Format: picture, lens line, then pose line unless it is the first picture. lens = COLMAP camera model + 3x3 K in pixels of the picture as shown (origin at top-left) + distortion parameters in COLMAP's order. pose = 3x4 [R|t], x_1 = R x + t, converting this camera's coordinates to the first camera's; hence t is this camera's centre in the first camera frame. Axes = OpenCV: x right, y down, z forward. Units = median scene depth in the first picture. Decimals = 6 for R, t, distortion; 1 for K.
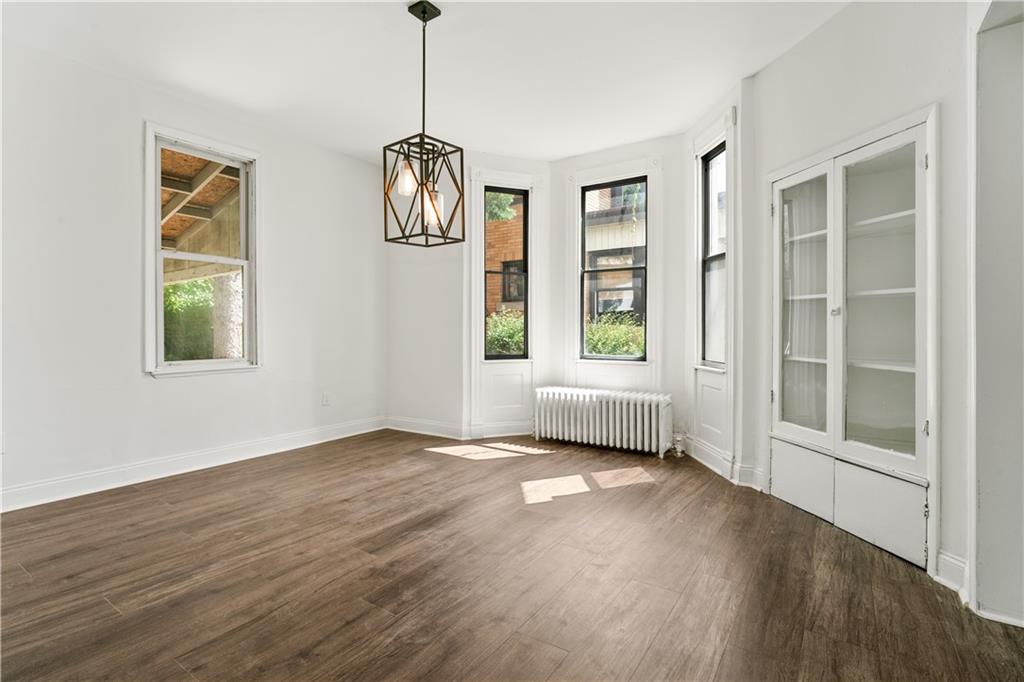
lens RADIAL K [[496.8, 0, 509.5], [0, 496.8, 332.0], [0, 0, 1]] dist [-0.011495, -0.000253]
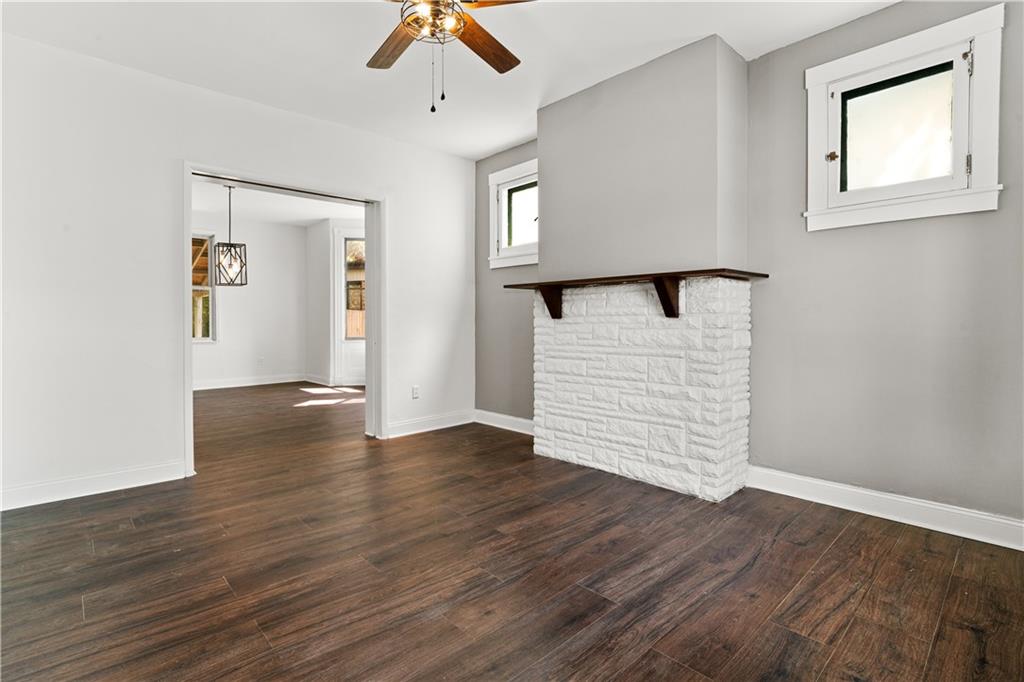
lens RADIAL K [[488.6, 0, 505.6], [0, 488.6, 325.8], [0, 0, 1]] dist [-0.009591, 0.000913]
pose [[0.974587, 0.000358, -0.224010, 1.099279], [0.000401, 0.999994, 0.003342, 0.001667], [0.224010, -0.003347, 0.974581, -0.647339]]
